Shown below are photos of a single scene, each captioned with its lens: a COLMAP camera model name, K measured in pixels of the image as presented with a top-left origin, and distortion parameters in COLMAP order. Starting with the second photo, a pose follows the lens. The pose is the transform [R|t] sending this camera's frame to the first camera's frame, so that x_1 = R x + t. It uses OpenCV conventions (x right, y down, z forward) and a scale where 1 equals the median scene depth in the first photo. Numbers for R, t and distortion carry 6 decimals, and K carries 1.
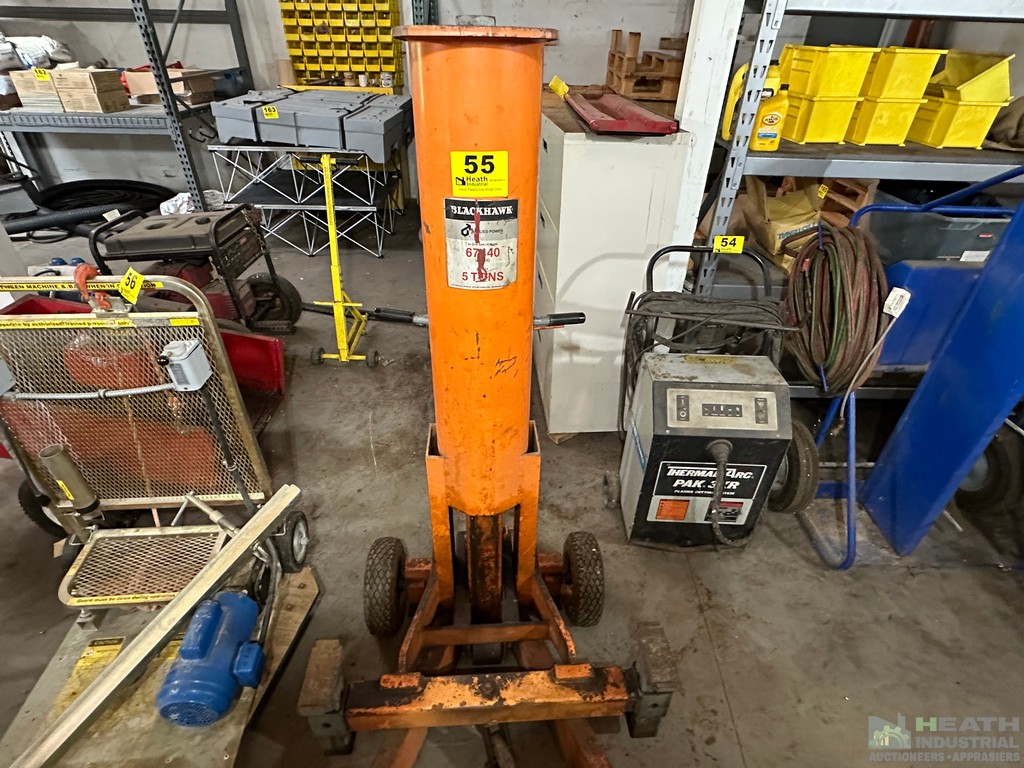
lens RADIAL K [[535.7, 0, 511.8], [0, 535.7, 384.5], [0, 0, 1]] dist [-0.016147, 0.001258]
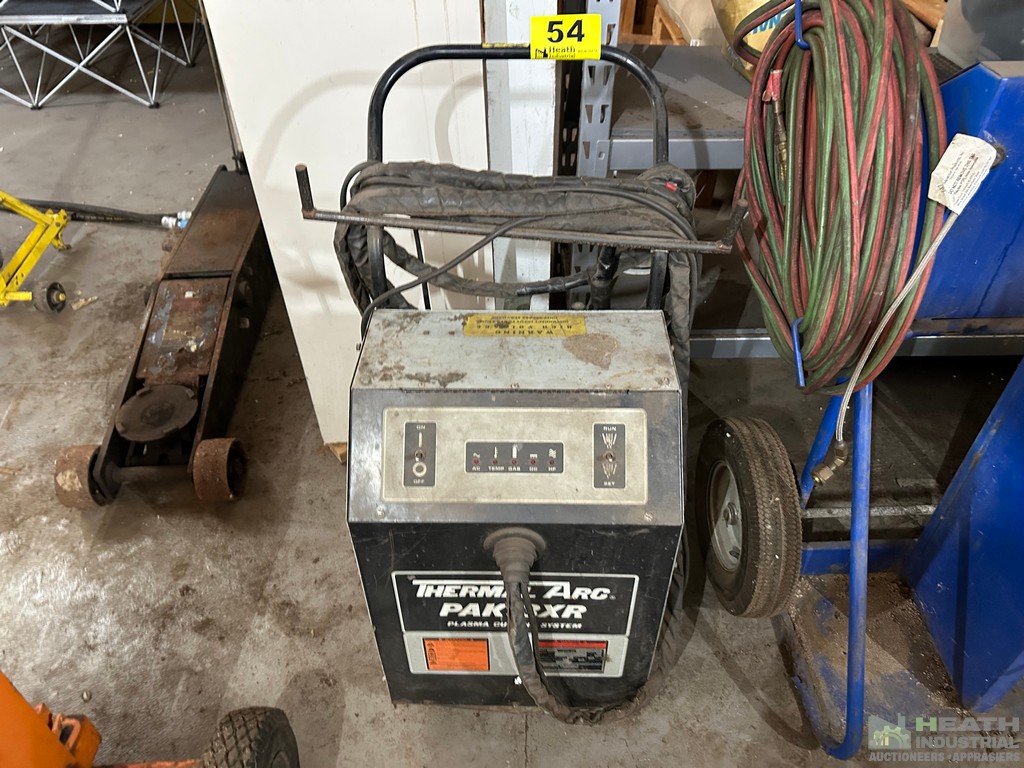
lens RADIAL K [[756.1, 0, 510.1], [0, 756.1, 380.0], [0, 0, 1]] dist [0.022195, -0.055111]
pose [[0.999606, -0.028067, -0.000706, 0.360261], [0.027961, 0.992900, 0.115623, -0.071397], [-0.002544, -0.115597, 0.993293, 0.396904]]
